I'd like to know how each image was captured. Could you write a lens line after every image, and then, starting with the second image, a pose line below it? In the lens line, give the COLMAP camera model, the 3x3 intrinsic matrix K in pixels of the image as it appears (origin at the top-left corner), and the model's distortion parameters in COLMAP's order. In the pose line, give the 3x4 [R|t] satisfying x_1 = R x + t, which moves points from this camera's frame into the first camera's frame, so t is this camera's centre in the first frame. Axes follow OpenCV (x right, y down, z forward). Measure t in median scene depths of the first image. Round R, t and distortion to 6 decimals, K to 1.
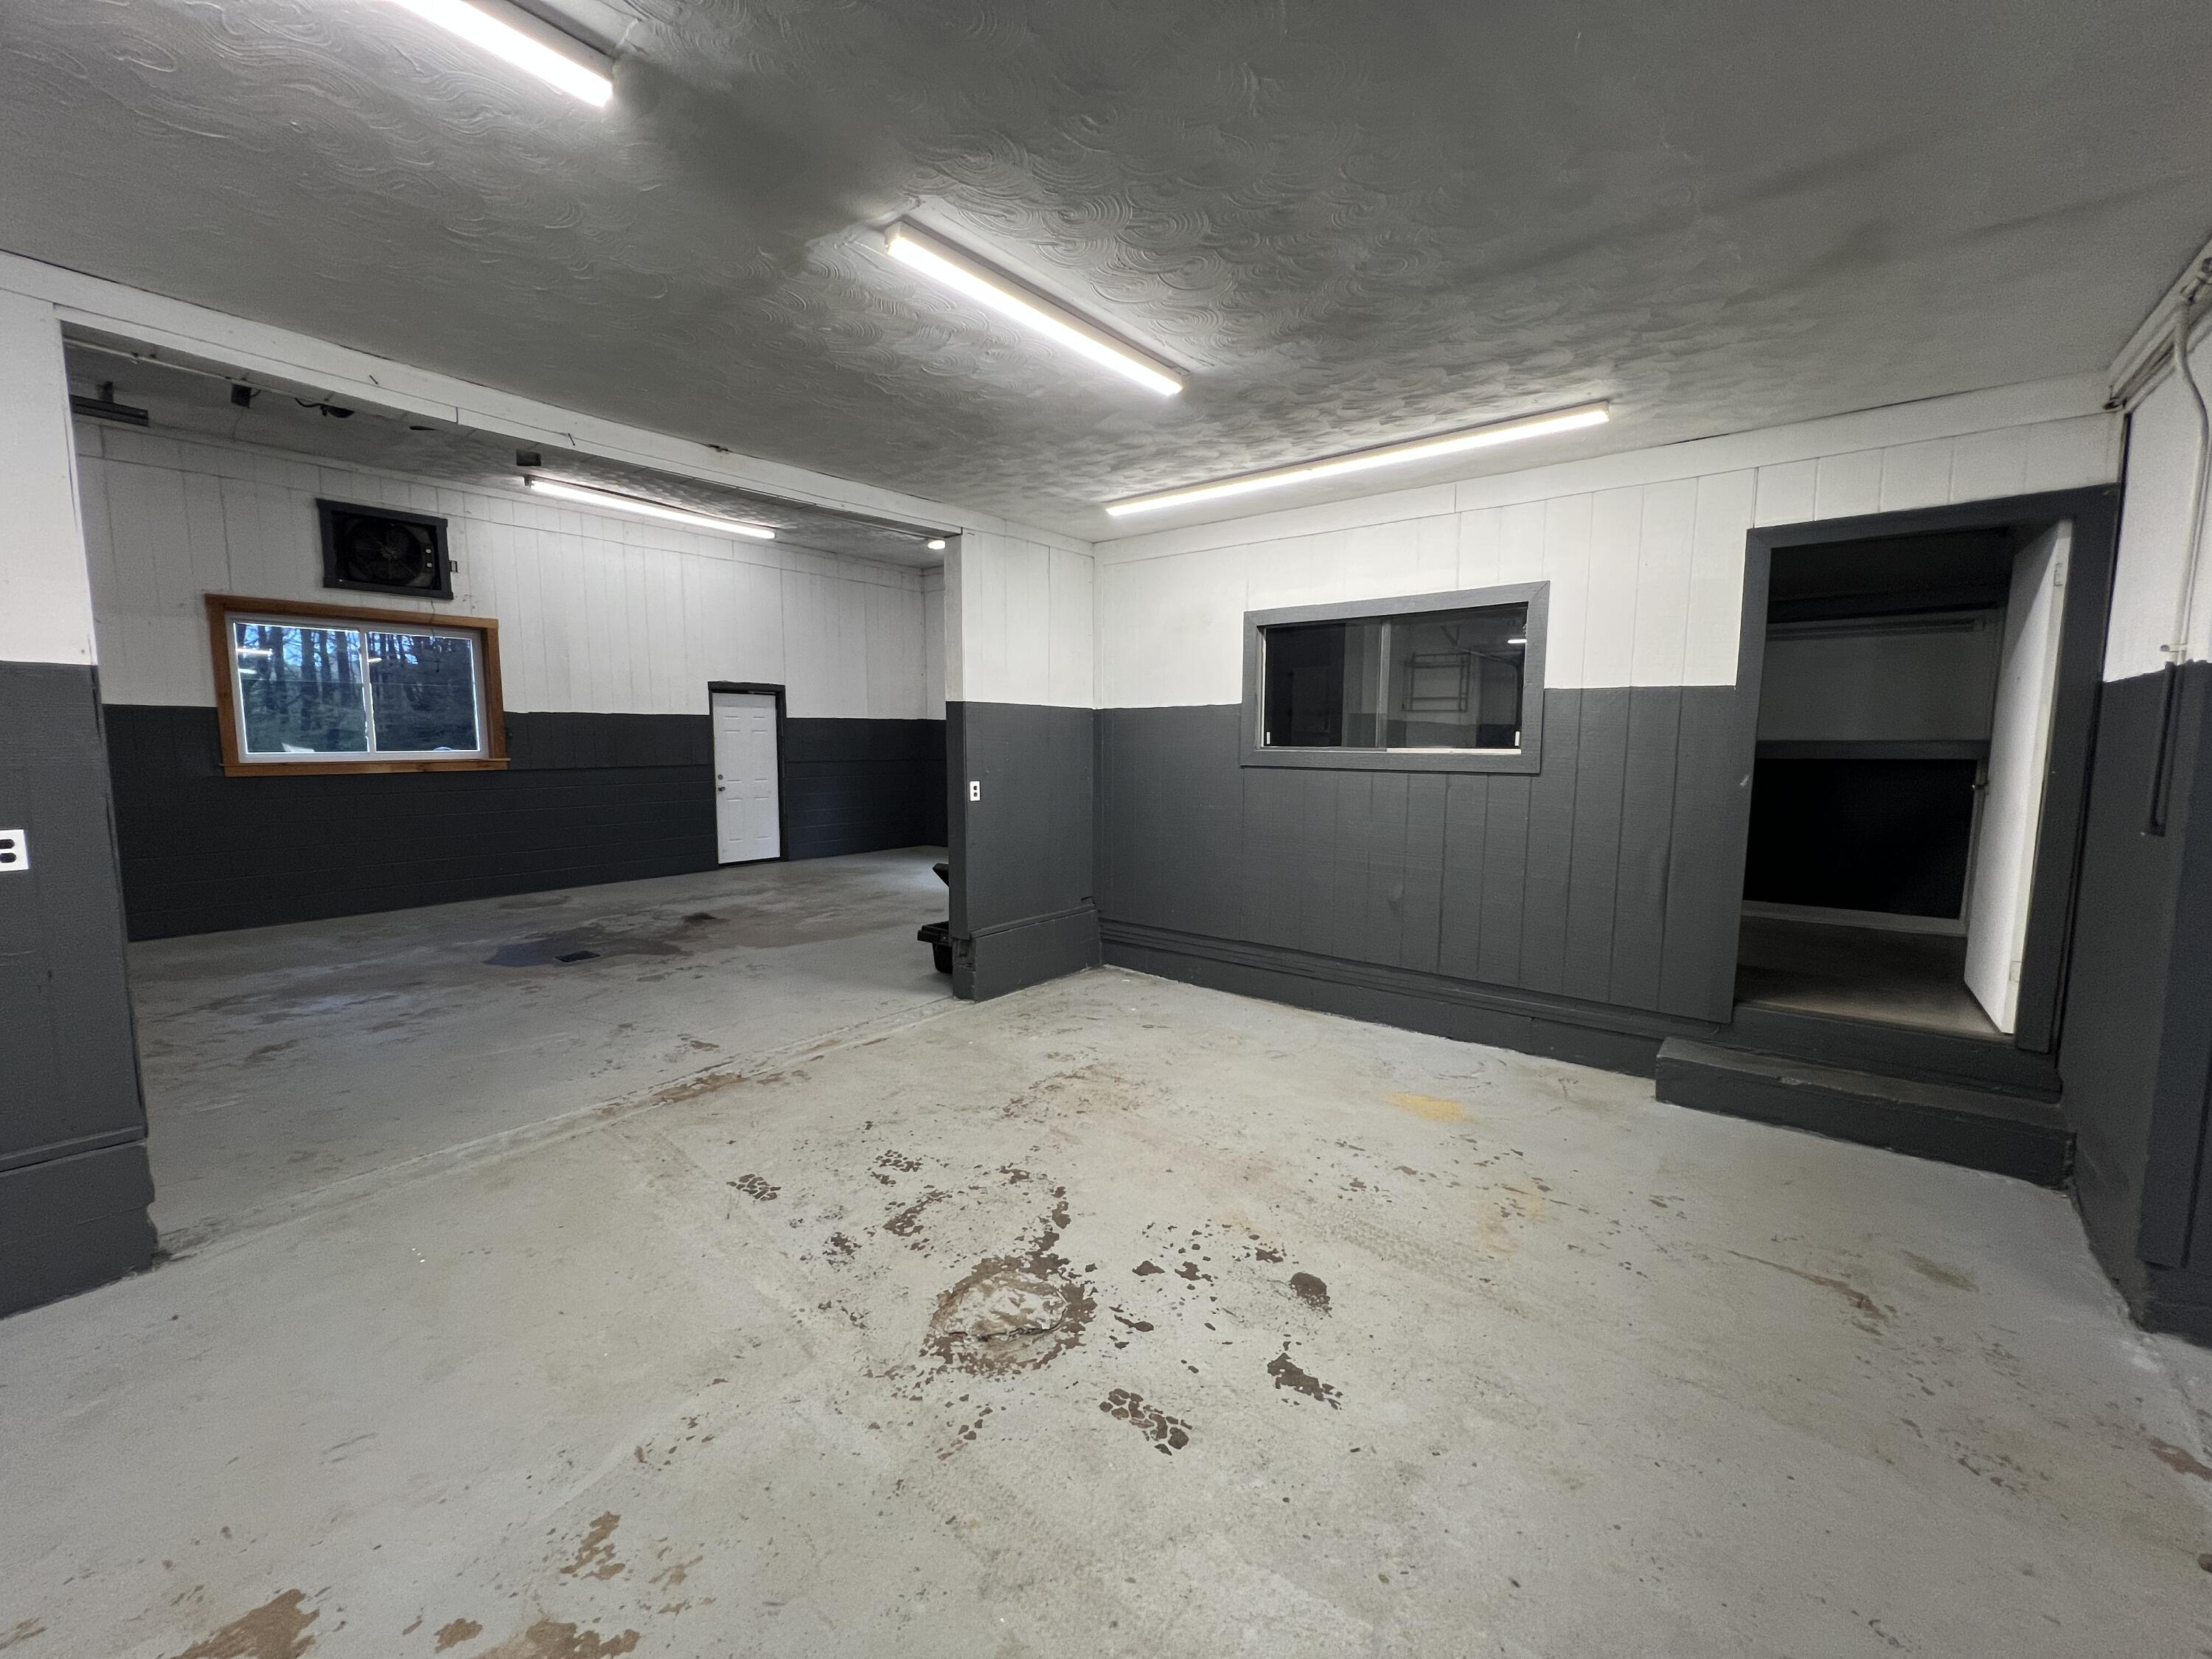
lens RADIAL K [[884.0, 0, 1098.4], [0, 884.0, 832.9], [0, 0, 1]] dist [-0.001622, 0.000056]
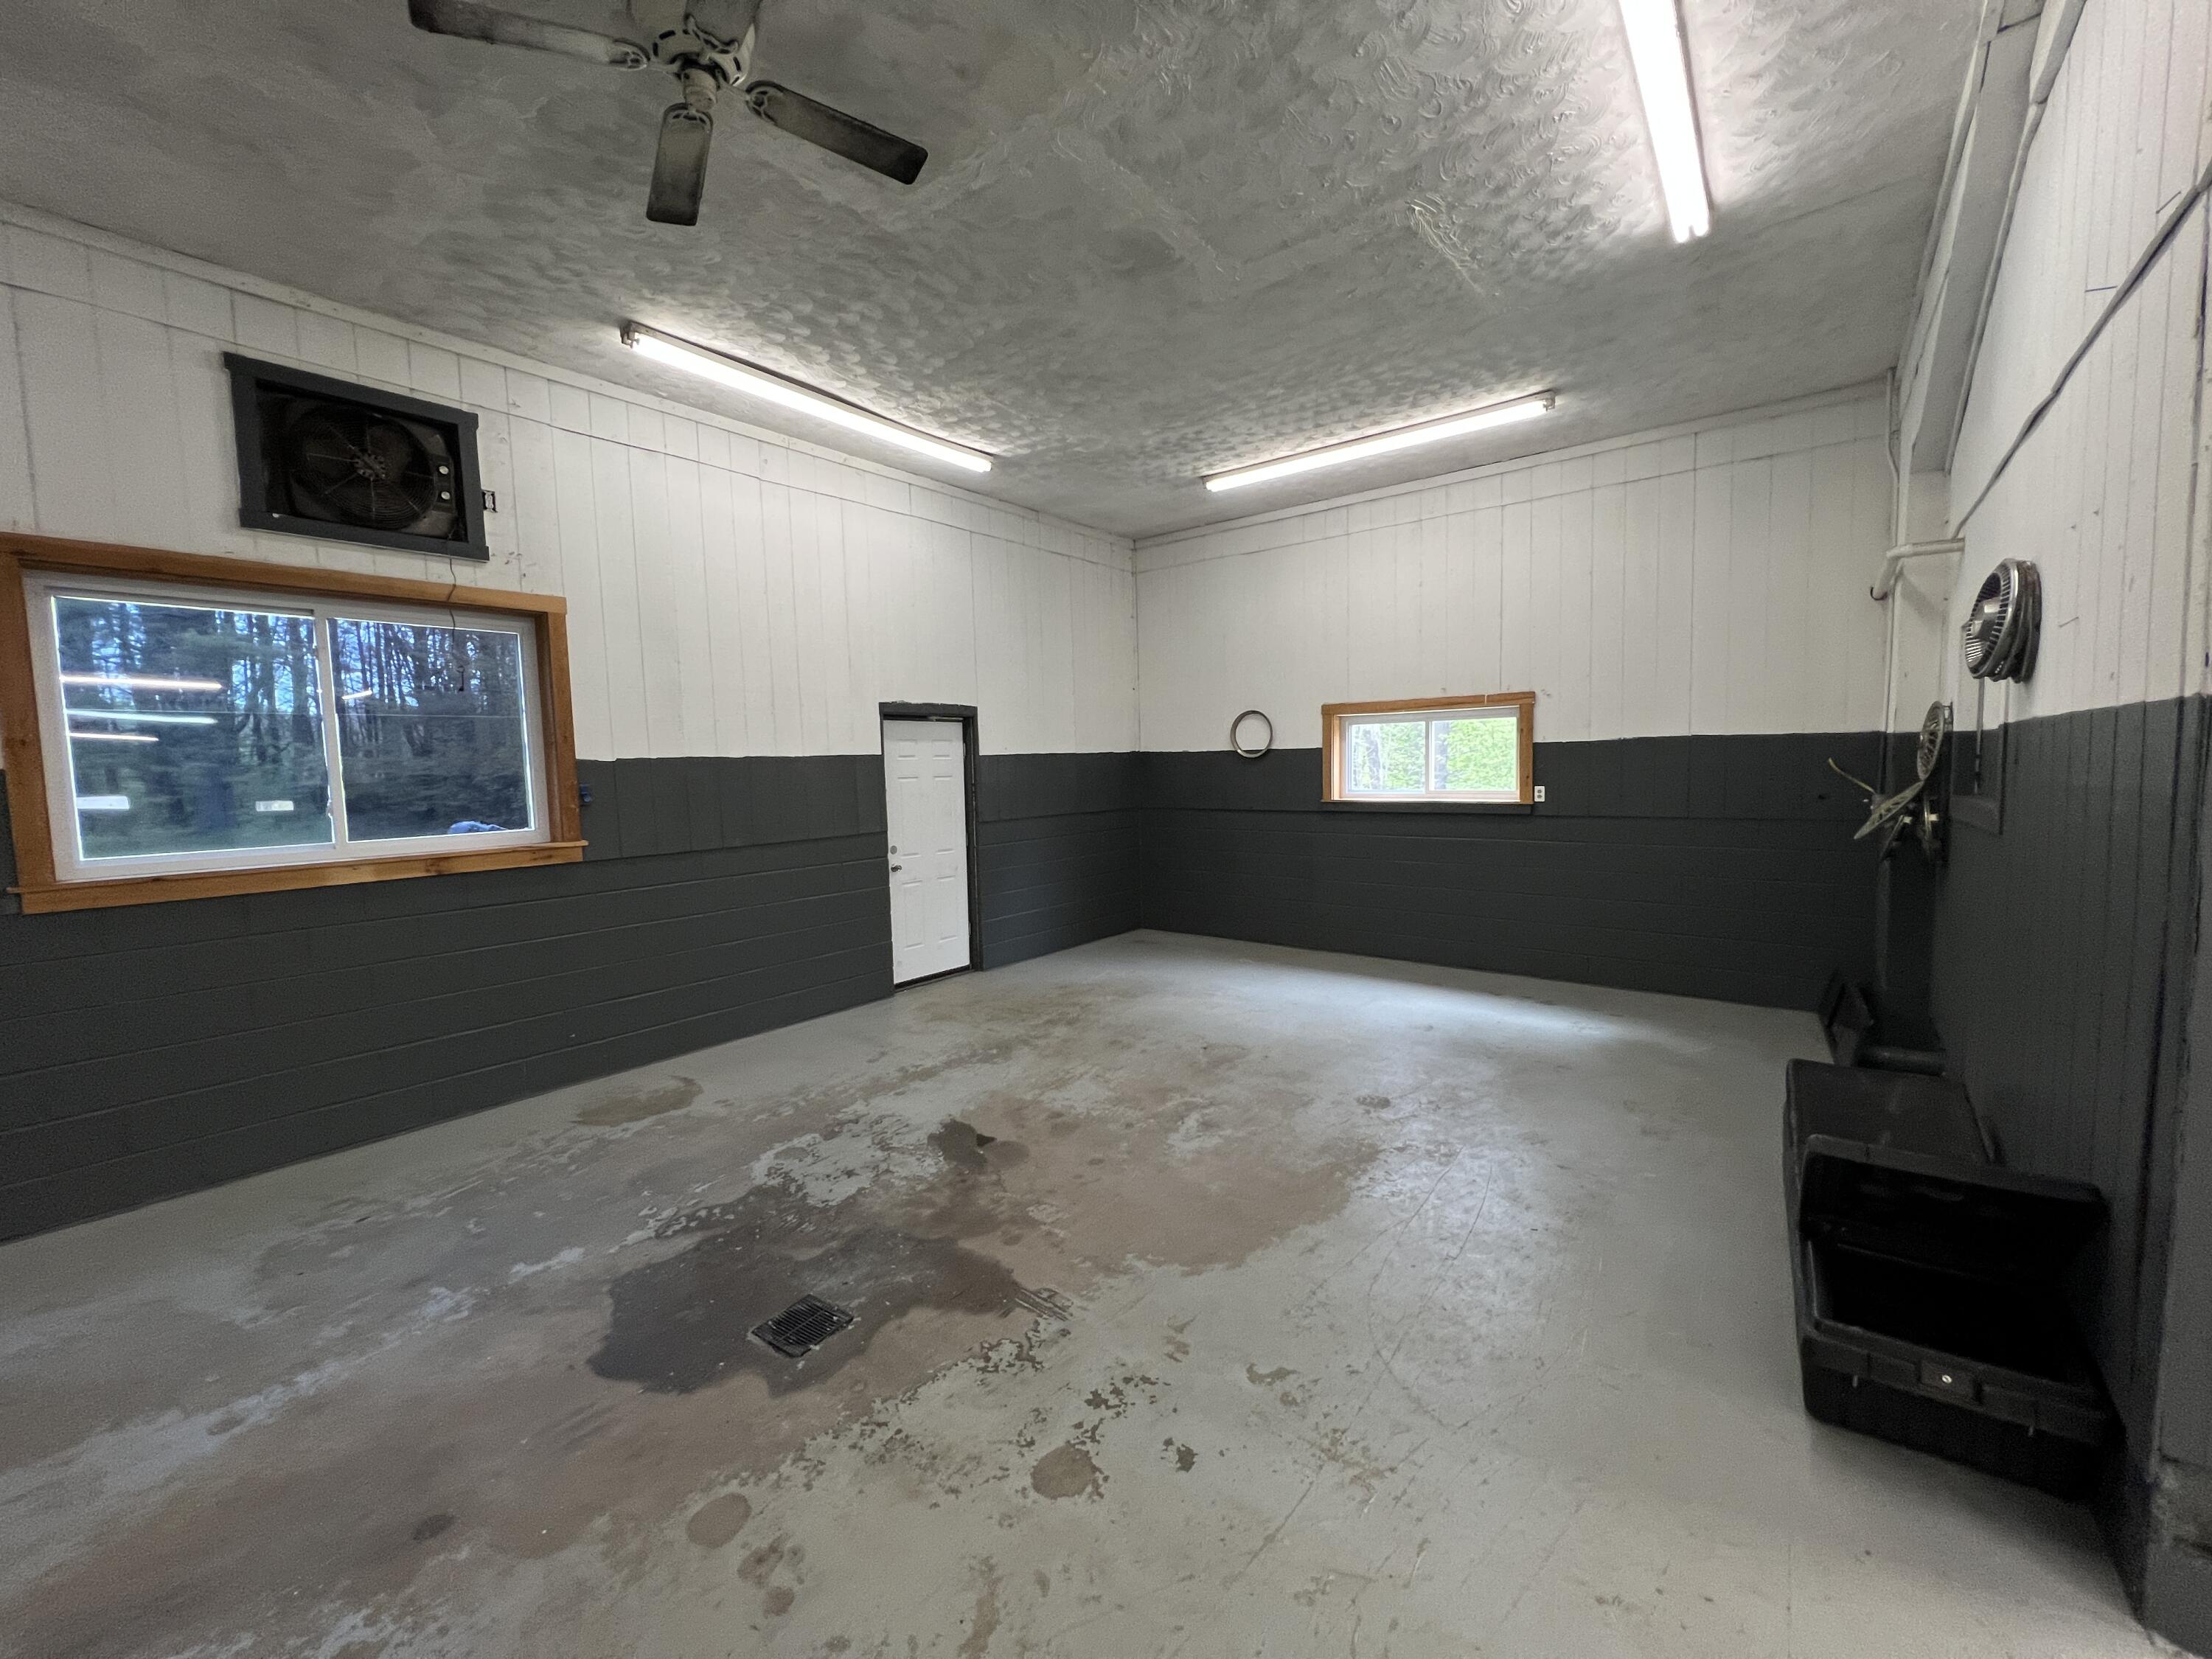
lens RADIAL K [[884.0, 0, 1099.4], [0, 884.0, 832.7], [0, 0, 1]] dist [-0.001622, 0.000056]
pose [[0.999619, -0.027613, 0.000465, -0.336425], [0.027615, 0.999183, -0.029496, -0.063998], [0.000350, 0.029498, 0.999565, 0.431002]]
